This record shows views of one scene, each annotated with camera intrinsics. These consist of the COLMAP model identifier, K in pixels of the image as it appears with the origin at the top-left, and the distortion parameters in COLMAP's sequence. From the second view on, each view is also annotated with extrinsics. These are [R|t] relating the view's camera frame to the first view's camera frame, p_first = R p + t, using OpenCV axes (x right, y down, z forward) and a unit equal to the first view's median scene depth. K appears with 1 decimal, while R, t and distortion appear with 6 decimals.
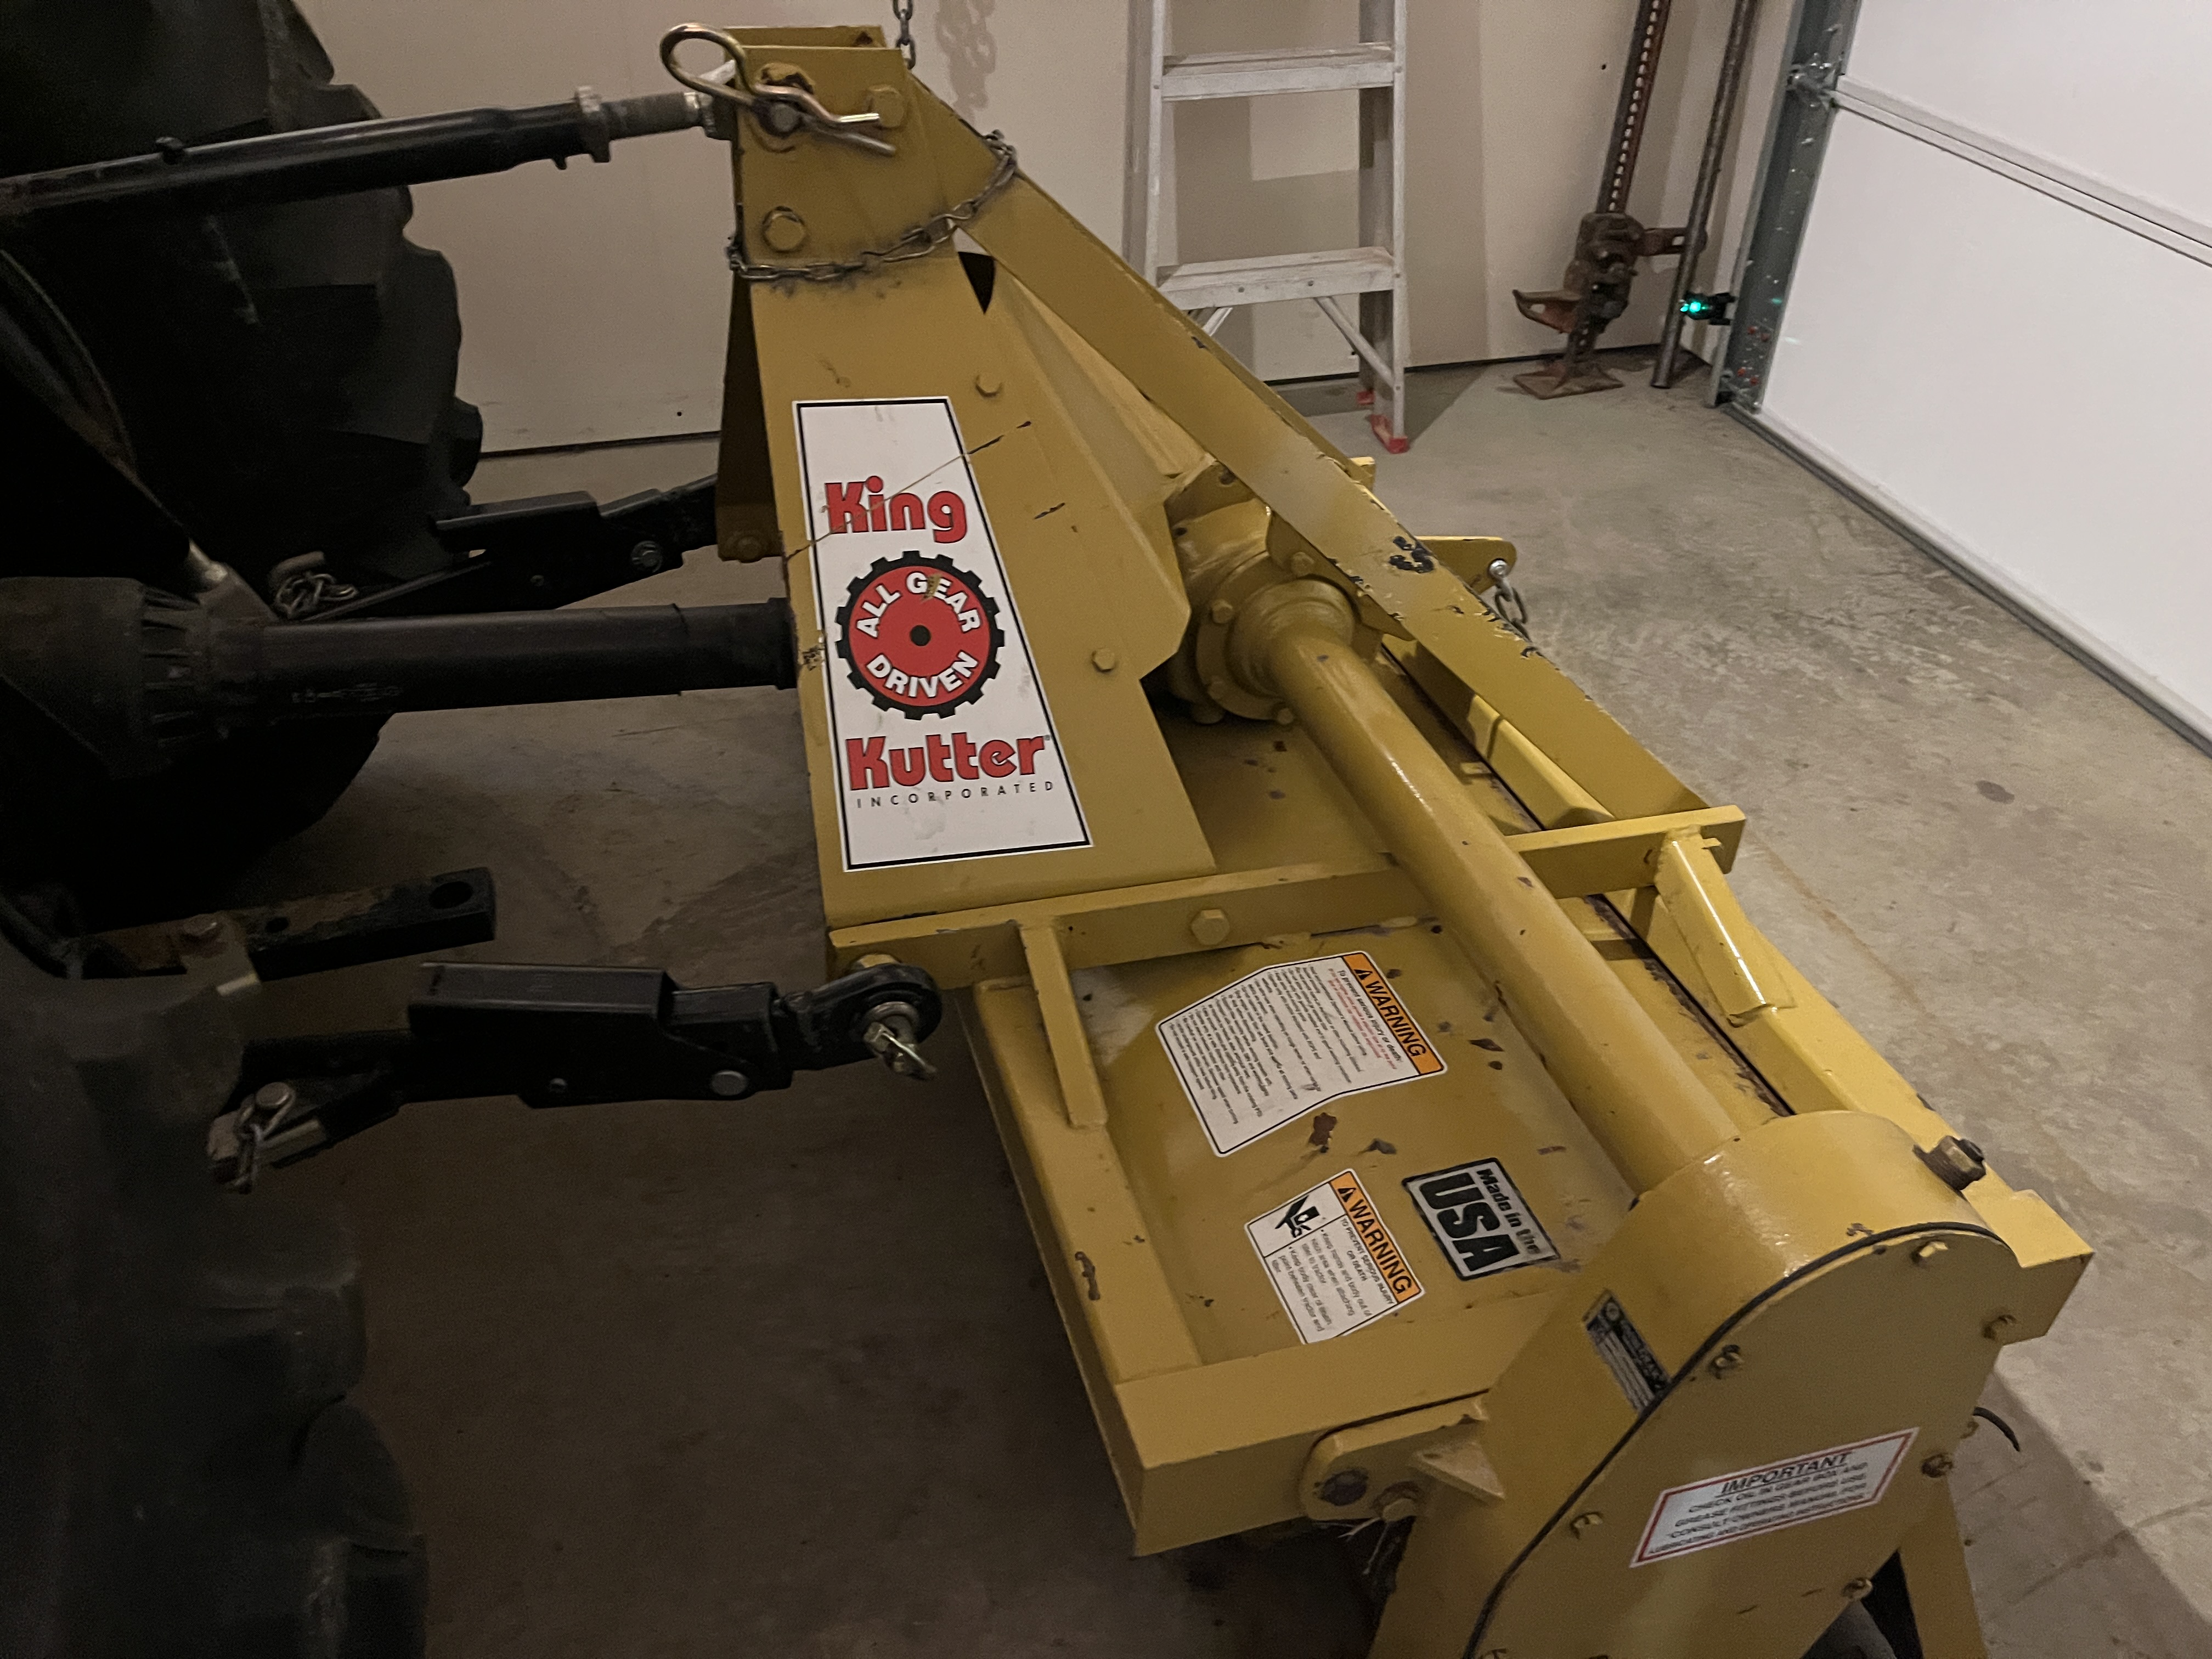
lens RADIAL K [[1651.1, 0, 1105.6], [0, 1651.1, 856.1], [0, 0, 1]] dist [0.125459, -0.255434]
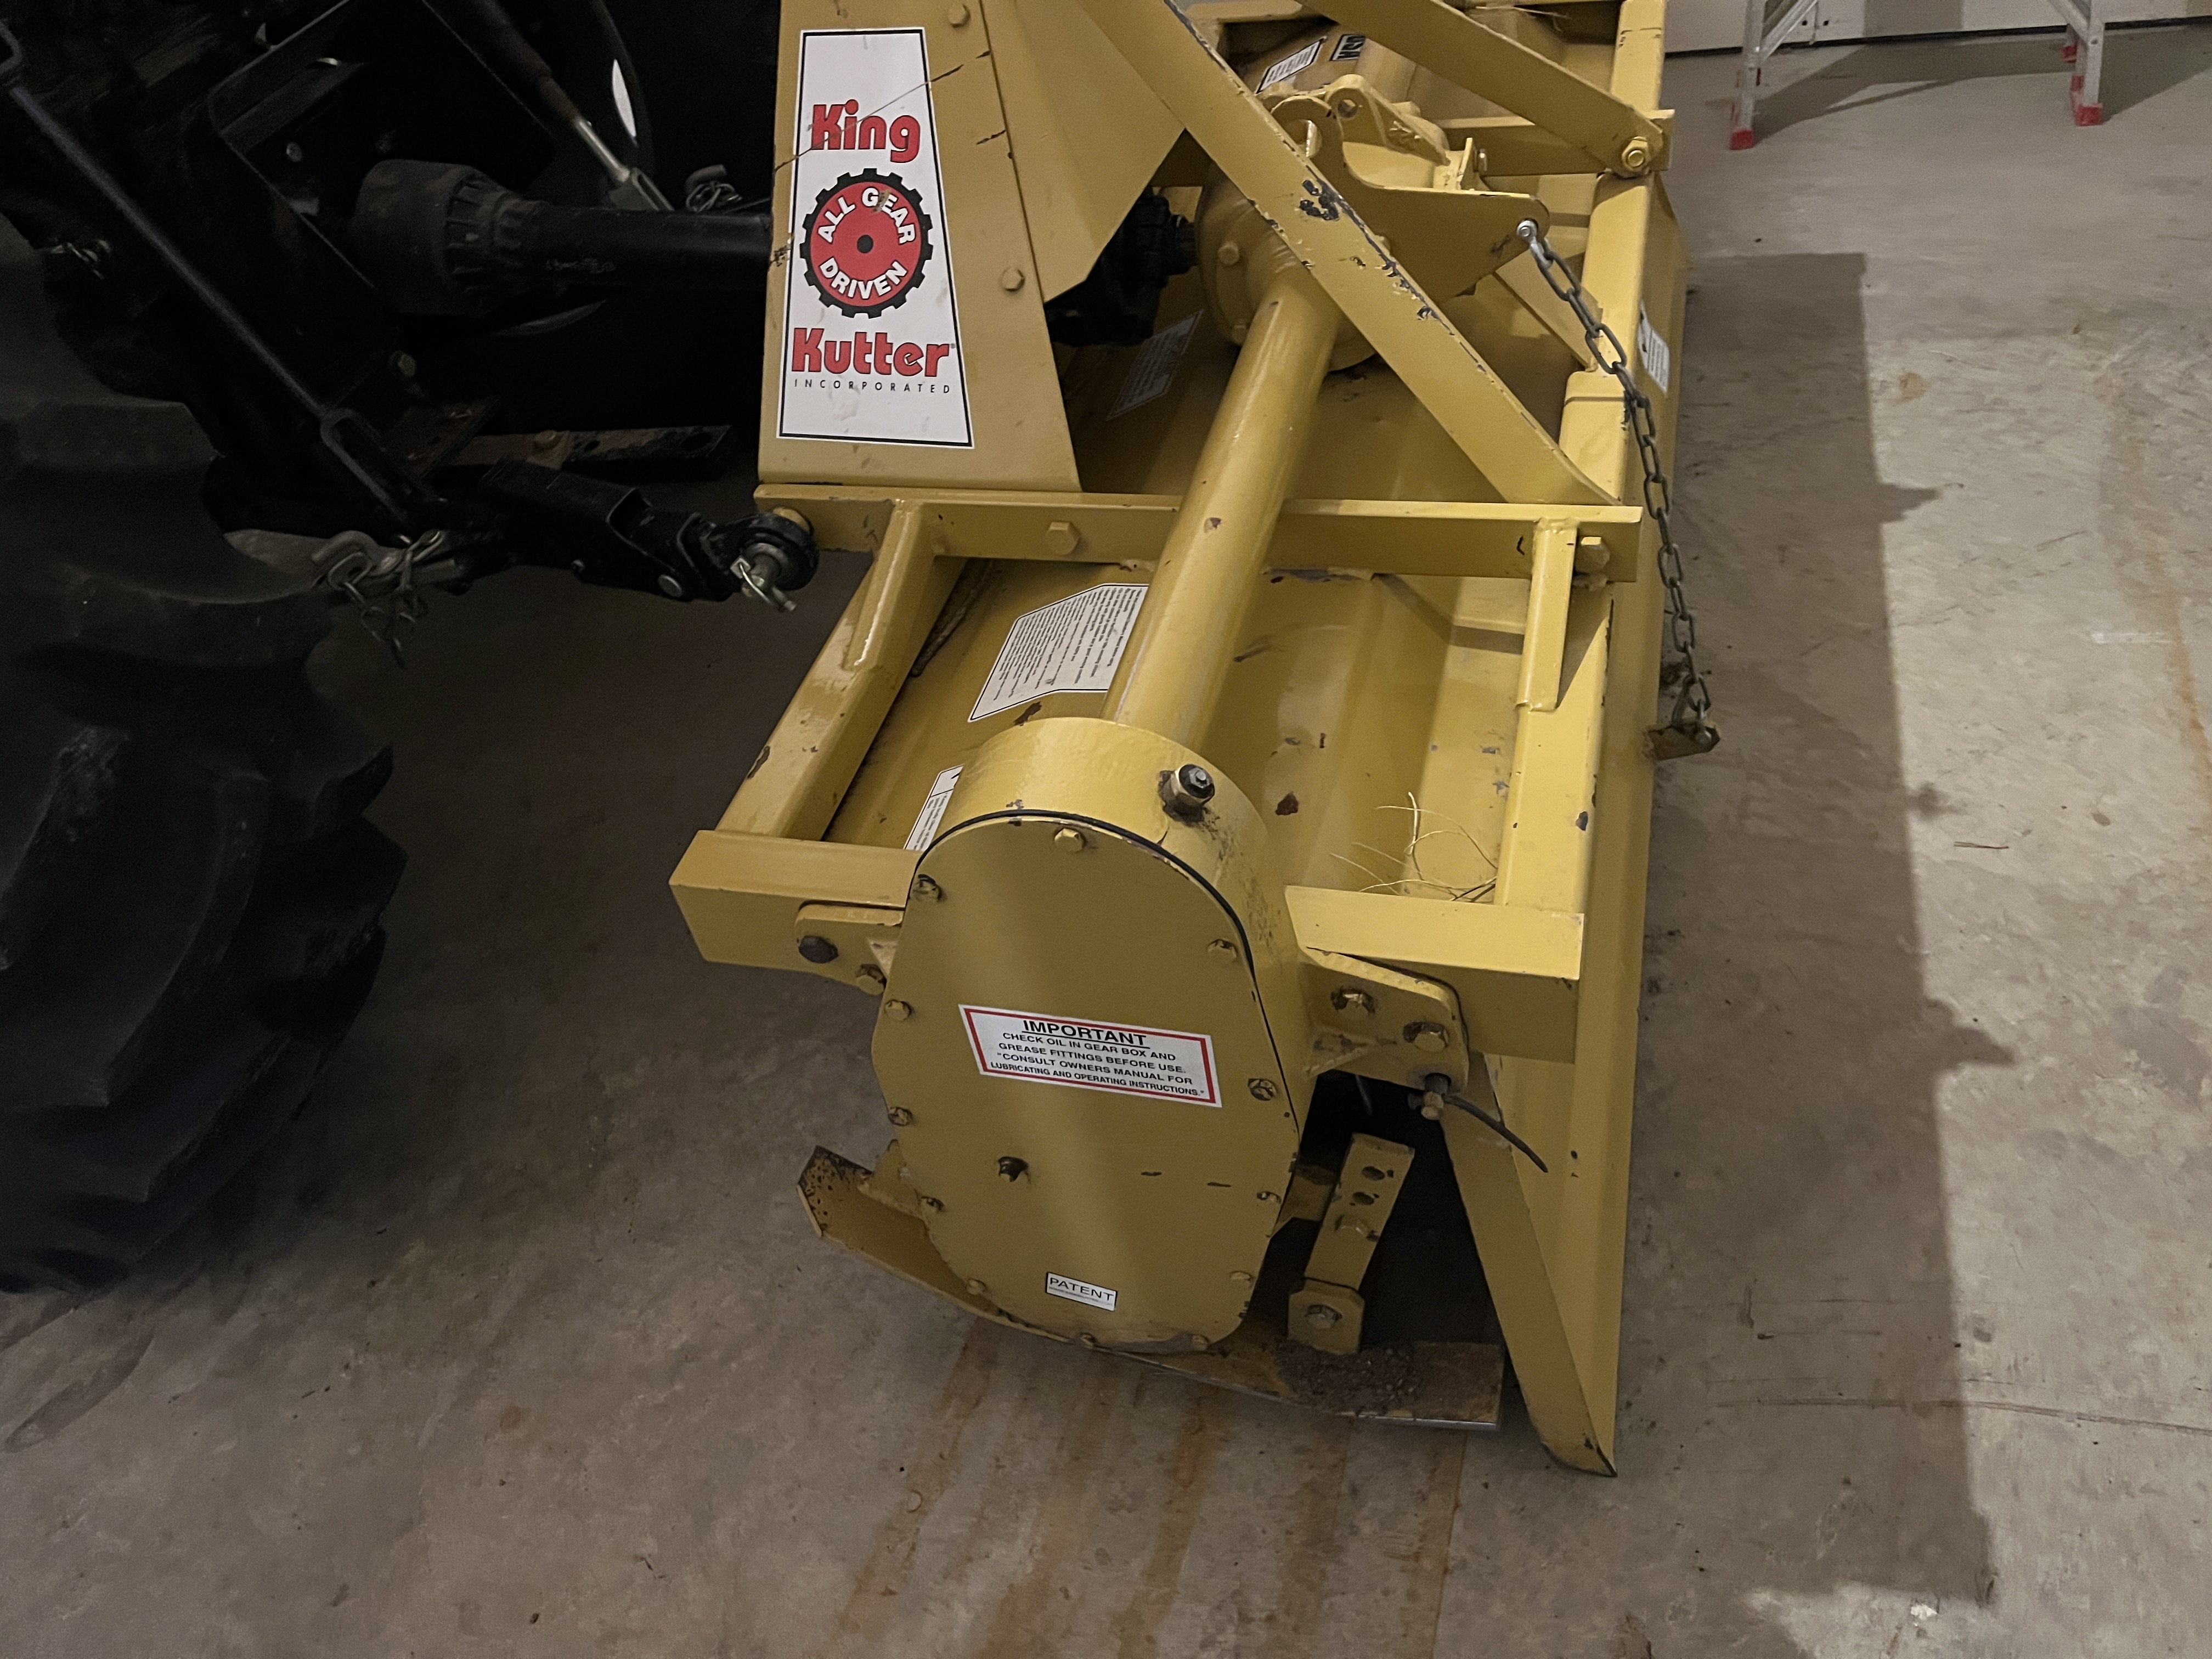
lens RADIAL K [[1674.3, 0, 1106.0], [0, 1674.3, 829.5], [0, 0, 1]] dist [0.066771, -0.102604]
pose [[0.834244, 0.239337, -0.496745, 0.721598], [-0.156543, 0.966621, 0.202826, -0.001114], [0.528707, -0.091444, 0.843864, 0.043013]]
